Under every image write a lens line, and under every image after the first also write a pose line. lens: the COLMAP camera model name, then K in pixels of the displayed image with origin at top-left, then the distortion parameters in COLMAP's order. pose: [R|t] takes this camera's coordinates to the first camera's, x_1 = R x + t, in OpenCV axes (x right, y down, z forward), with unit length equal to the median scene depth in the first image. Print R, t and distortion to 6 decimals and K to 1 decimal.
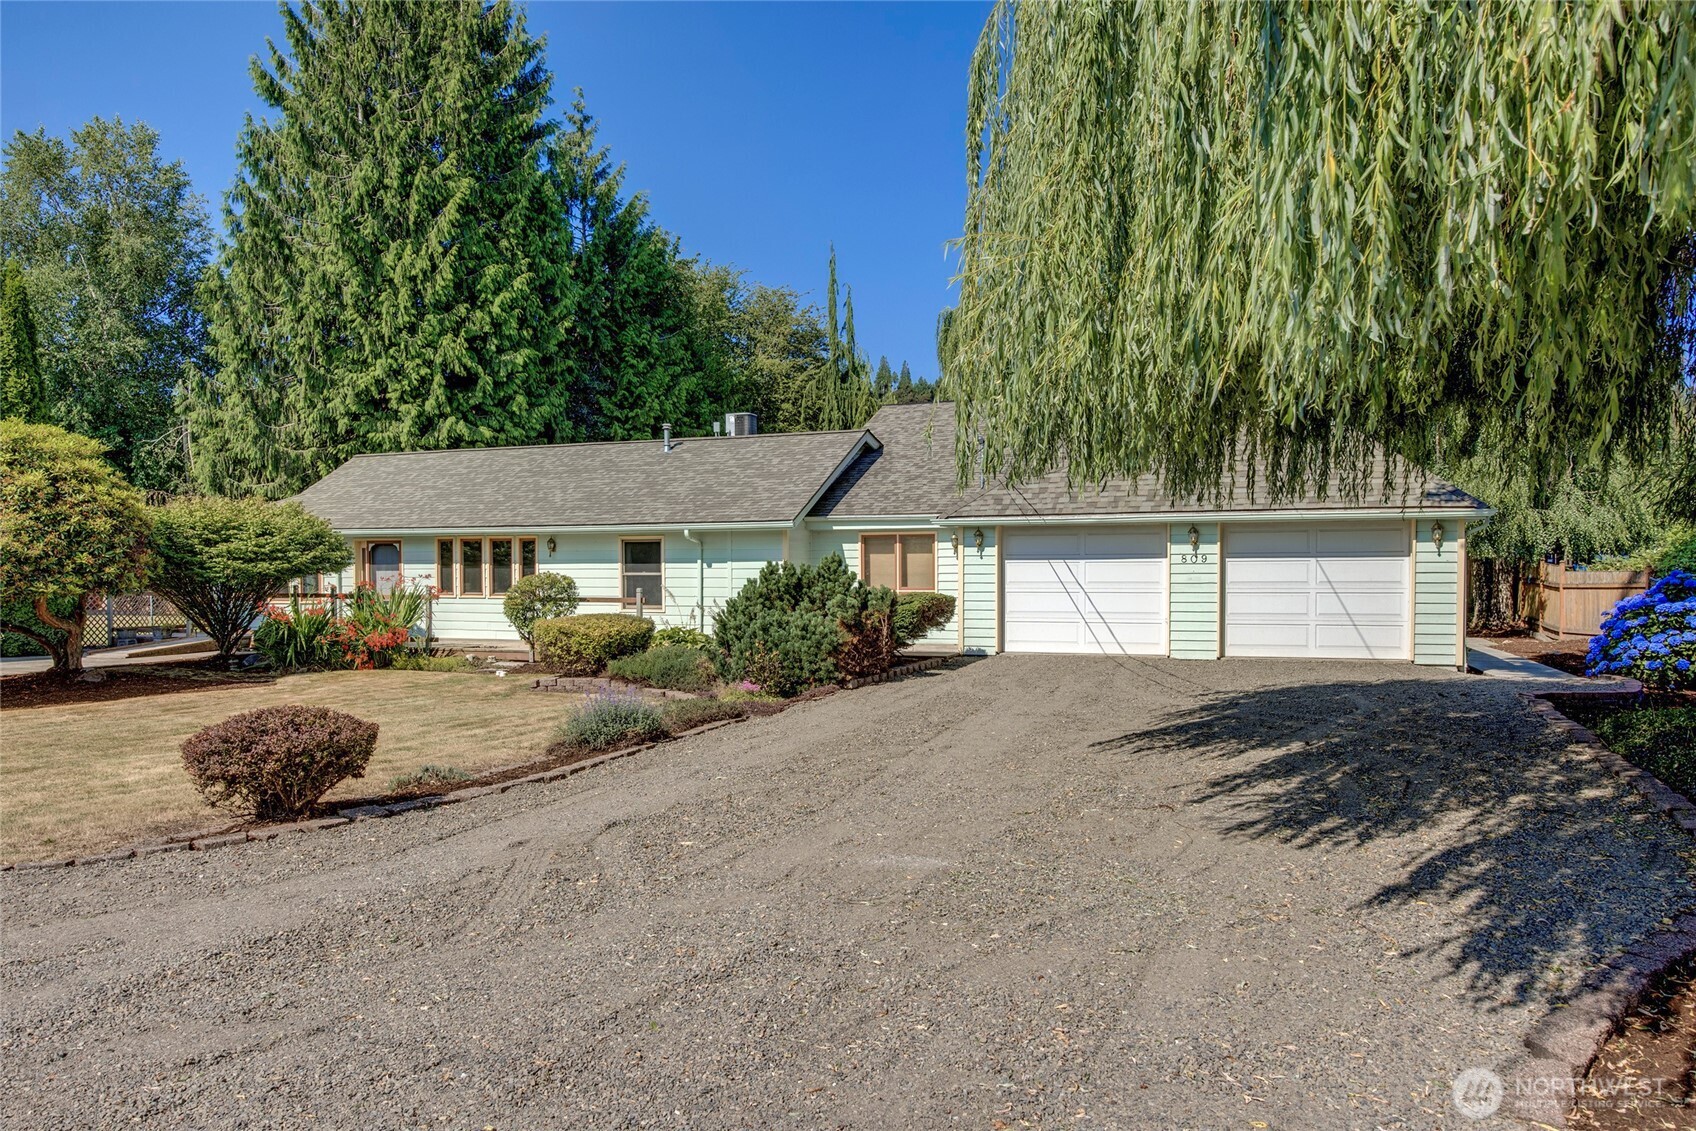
lens RADIAL K [[1249.3, 0, 848.1], [0, 1249.3, 566.6], [0, 0, 1]] dist [0.008572, 0.000669]
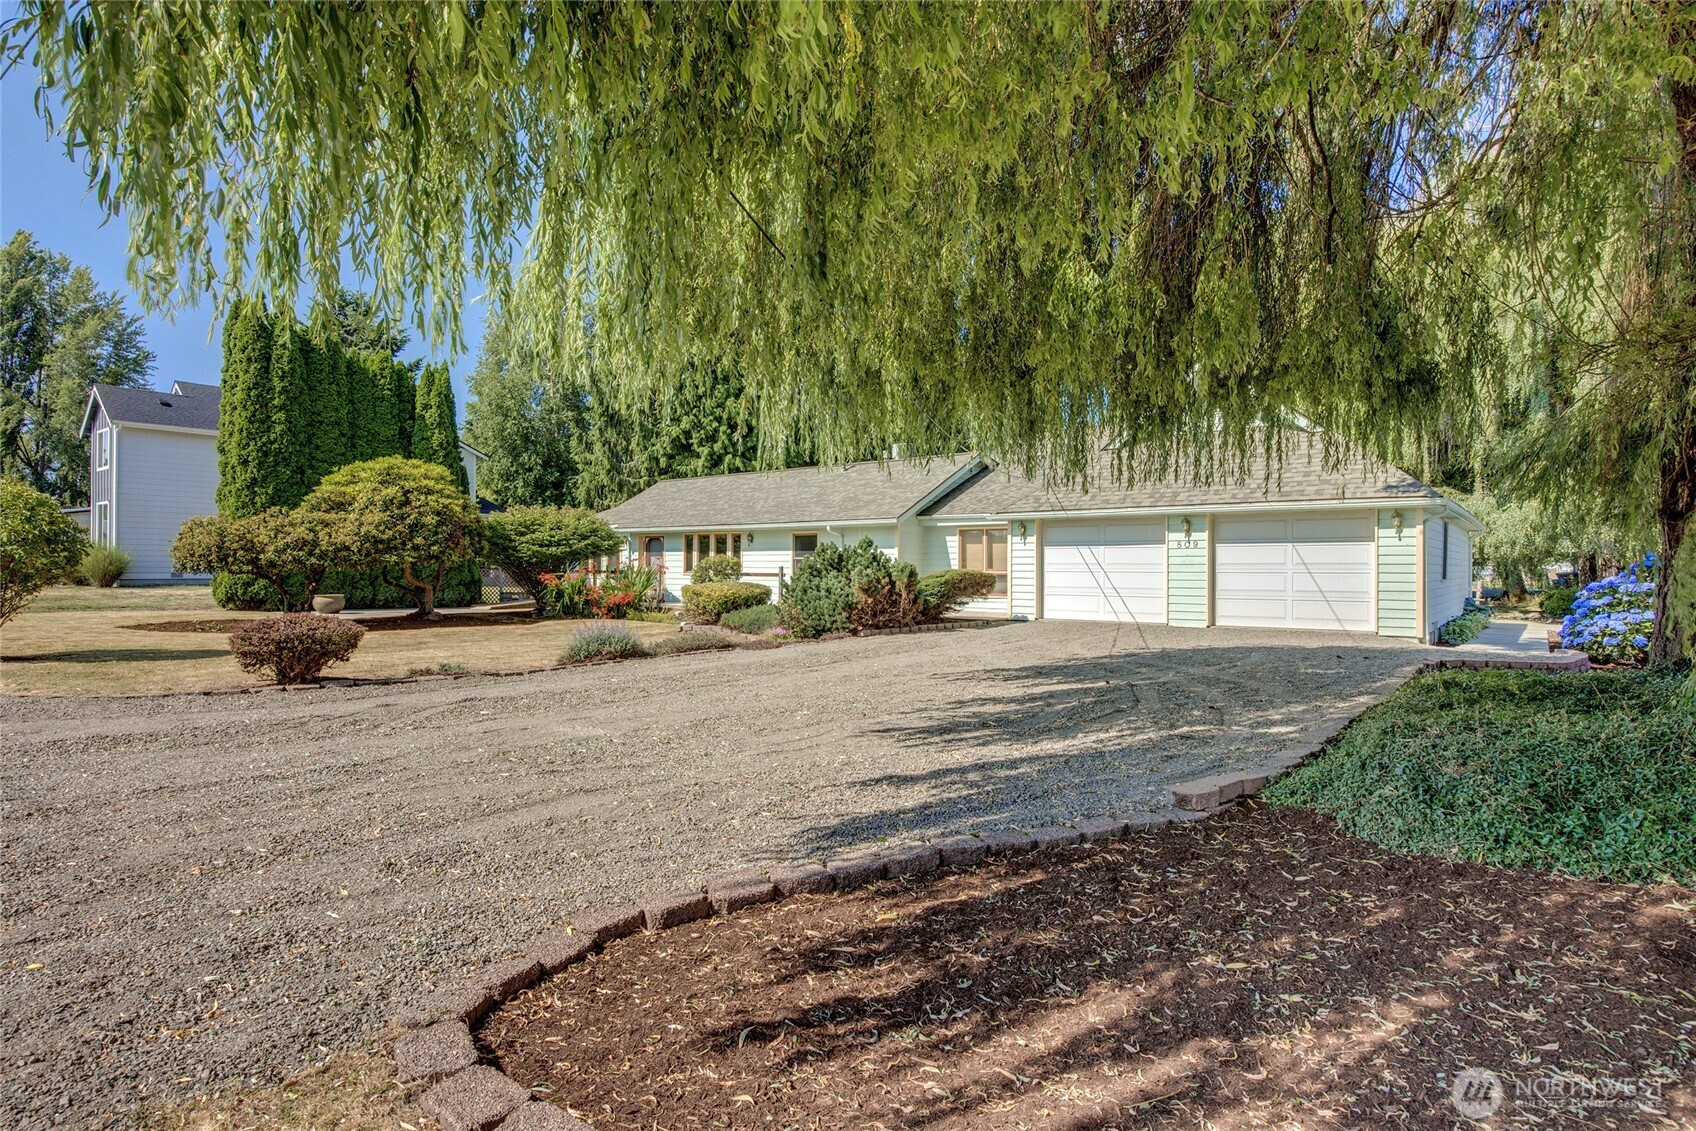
lens RADIAL K [[914.5, 0, 848.9], [0, 914.5, 560.3], [0, 0, 1]] dist [-0.003475, -0.000256]
pose [[0.950731, 0.006364, -0.309952, 0.225125], [-0.009838, 0.999905, -0.009644, 0.019865], [0.309861, 0.012218, 0.950703, 0.048531]]
